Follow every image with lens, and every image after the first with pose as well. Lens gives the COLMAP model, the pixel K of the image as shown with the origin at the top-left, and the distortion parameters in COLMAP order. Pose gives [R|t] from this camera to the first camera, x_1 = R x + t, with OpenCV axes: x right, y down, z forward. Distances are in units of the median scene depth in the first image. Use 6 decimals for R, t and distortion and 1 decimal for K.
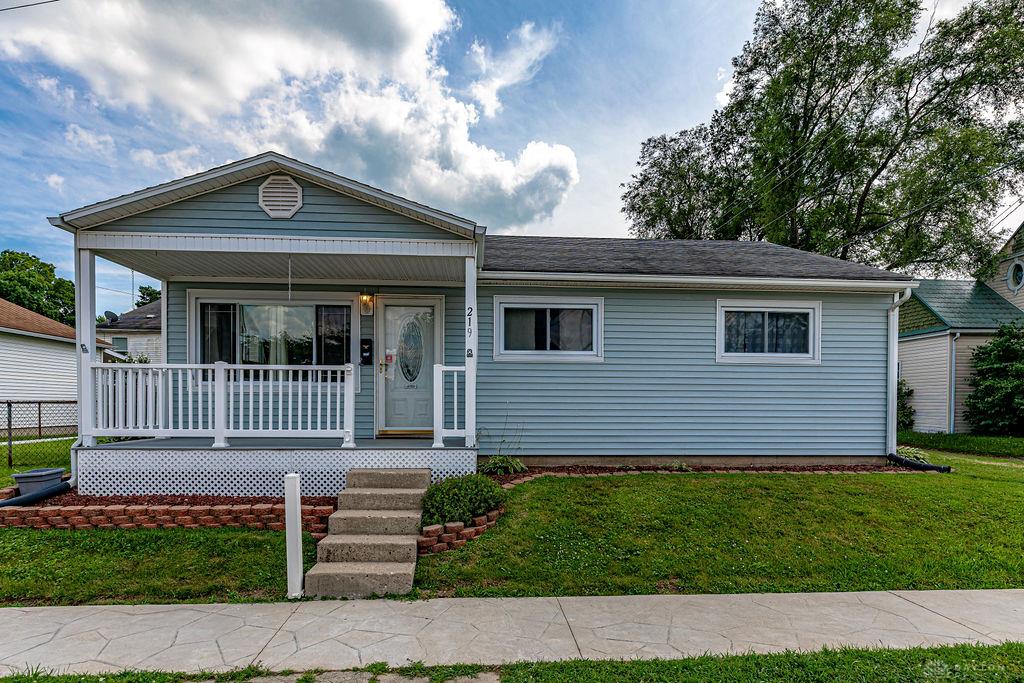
lens RADIAL K [[562.7, 0, 505.7], [0, 562.7, 410.2], [0, 0, 1]] dist [0.000814, 0.002641]
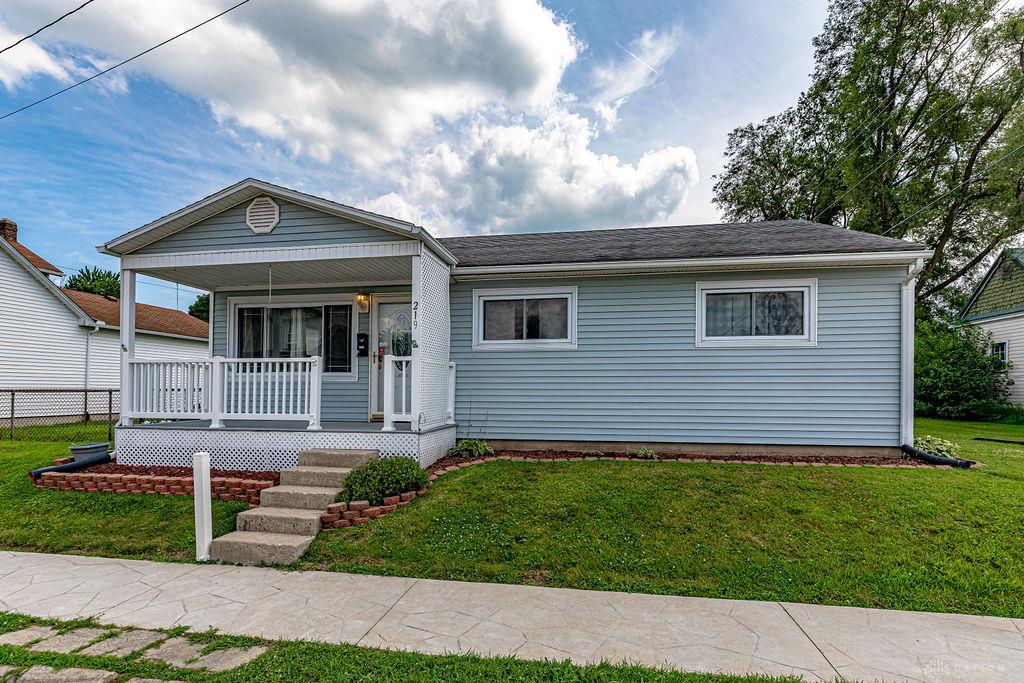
lens RADIAL K [[511.9, 0, 509.2], [0, 511.9, 382.4], [0, 0, 1]] dist [-0.002124, 0.000543]
pose [[0.972184, -0.007898, -0.234087, 0.340554], [0.001492, 0.999620, -0.027530, 0.000294], [0.234216, 0.026415, 0.971826, 0.089312]]
